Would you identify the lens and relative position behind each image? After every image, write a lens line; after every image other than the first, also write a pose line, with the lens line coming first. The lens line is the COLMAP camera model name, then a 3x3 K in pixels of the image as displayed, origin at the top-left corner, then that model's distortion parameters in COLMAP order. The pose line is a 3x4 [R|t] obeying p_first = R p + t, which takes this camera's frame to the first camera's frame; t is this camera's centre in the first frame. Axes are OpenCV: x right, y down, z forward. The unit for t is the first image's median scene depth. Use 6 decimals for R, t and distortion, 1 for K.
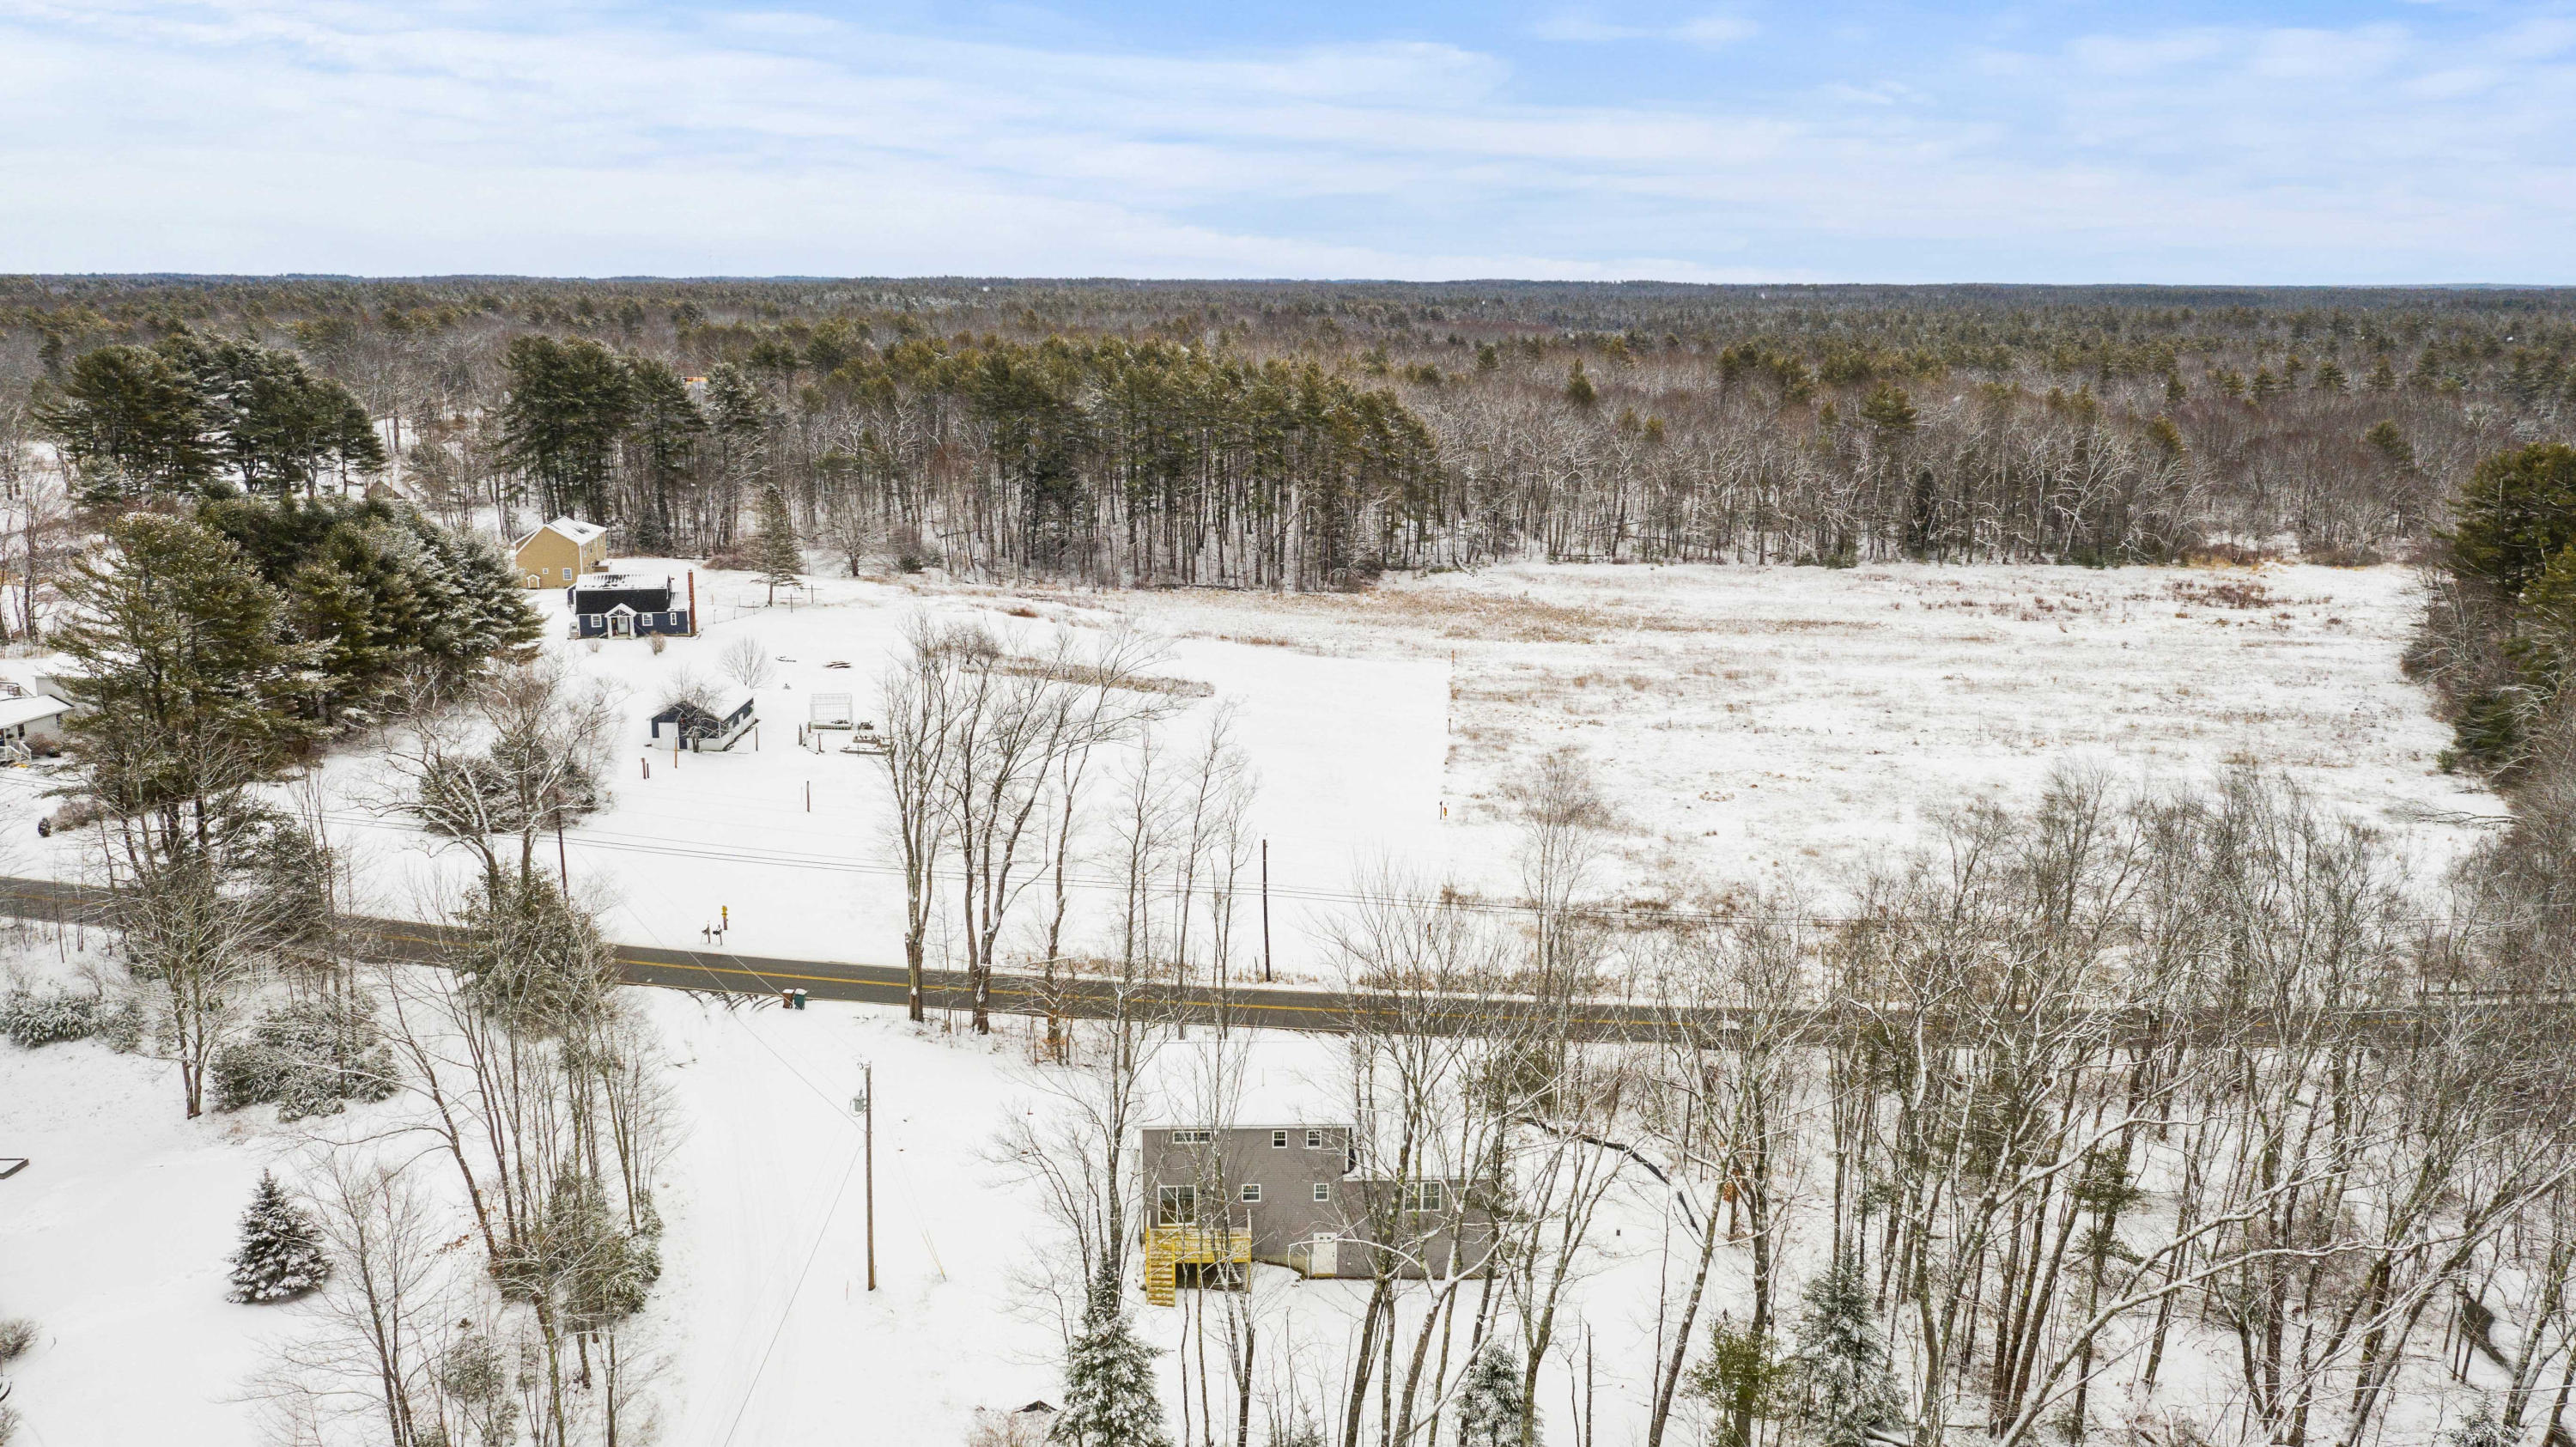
lens RADIAL K [[1983.4, 0, 1284.0], [0, 1983.4, 721.2], [0, 0, 1]] dist [-0.032085, 0.014217]
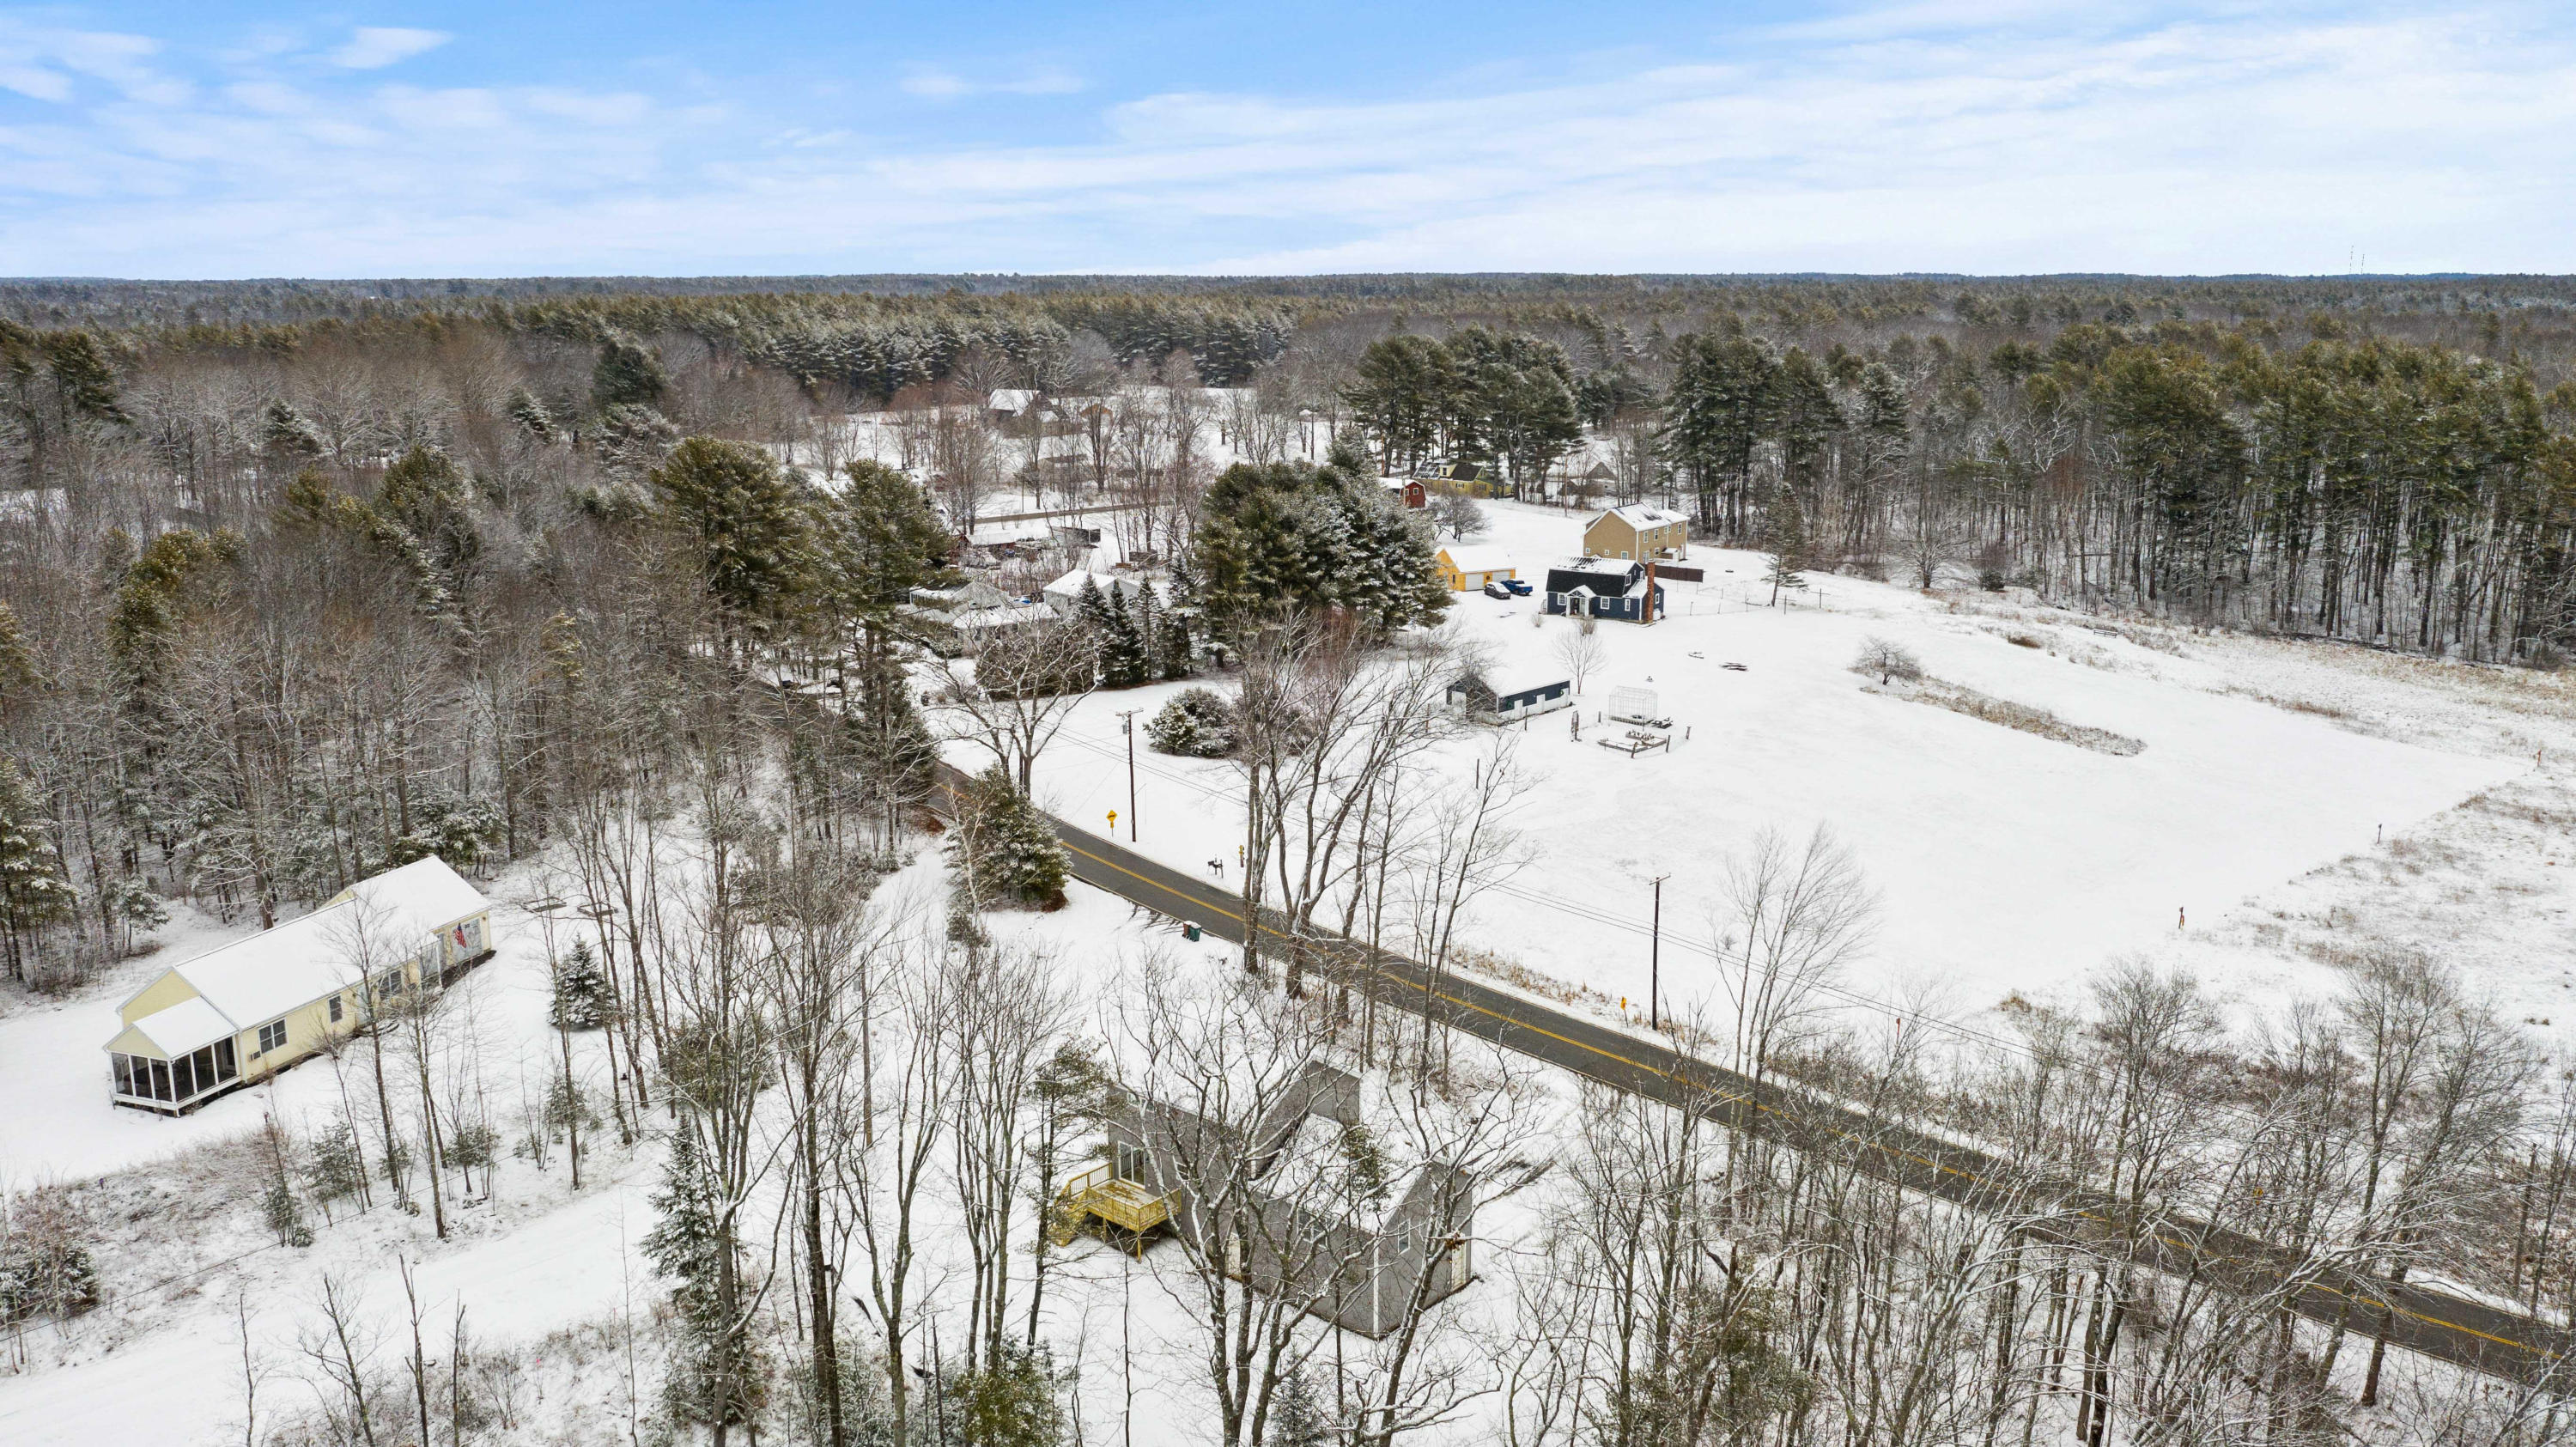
lens RADIAL K [[1983.4, 0, 1207.1], [0, 1983.4, 727.9], [0, 0, 1]] dist [-0.032085, 0.014217]
pose [[0.721150, 0.143202, -0.677817, 0.244151], [-0.140685, 0.988288, 0.059116, -0.018565], [0.678344, 0.052727, 0.732850, 0.095598]]
